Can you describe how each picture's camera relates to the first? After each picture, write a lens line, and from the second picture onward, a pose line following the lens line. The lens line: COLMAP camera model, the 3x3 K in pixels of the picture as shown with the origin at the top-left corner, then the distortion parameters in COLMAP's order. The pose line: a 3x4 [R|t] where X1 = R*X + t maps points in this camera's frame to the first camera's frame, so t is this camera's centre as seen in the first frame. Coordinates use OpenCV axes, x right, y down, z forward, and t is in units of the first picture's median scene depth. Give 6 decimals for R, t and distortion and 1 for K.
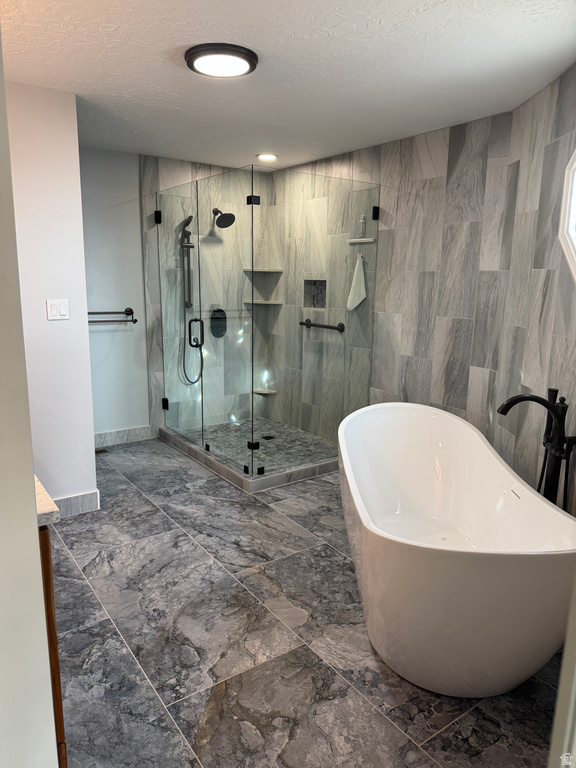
lens RADIAL K [[538.0, 0, 288.0], [0, 538.0, 384.0], [0, 0, 1]] dist [0.050297, -0.047567]
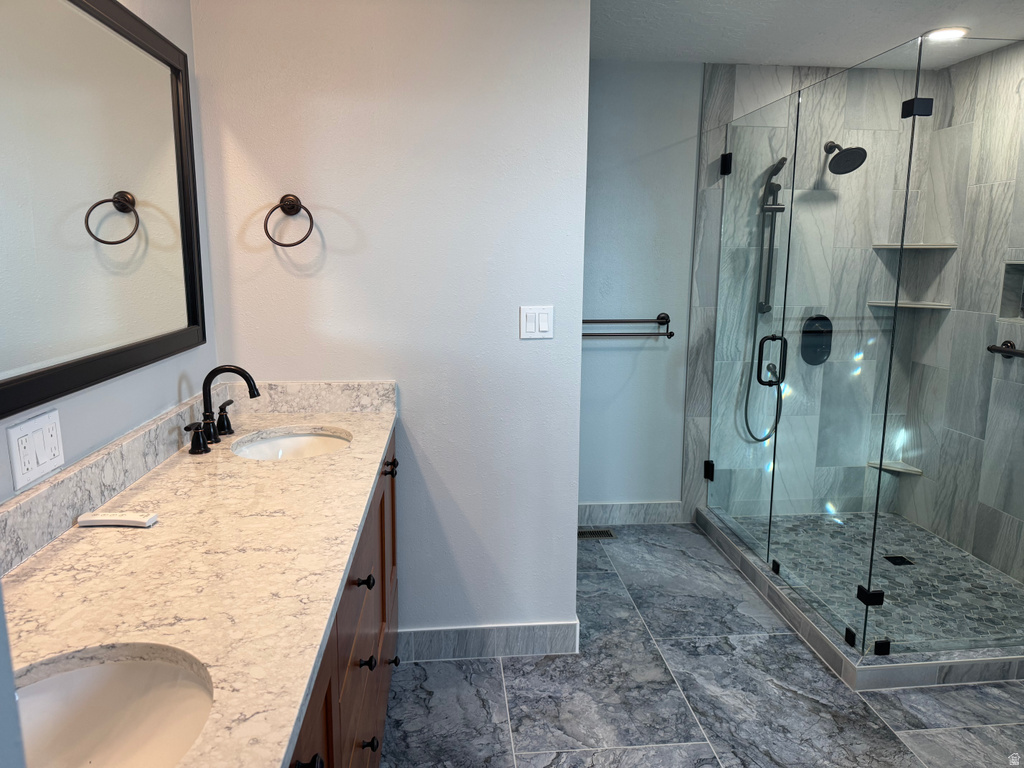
lens RADIAL K [[717.3, 0, 512.0], [0, 717.3, 384.0], [0, 0, 1]] dist [0.050297, -0.047567]
pose [[0.865959, 0.079614, -0.493738, -0.027891], [-0.085235, 0.996298, 0.011159, -0.050833], [0.492799, 0.032420, 0.869539, 0.184392]]
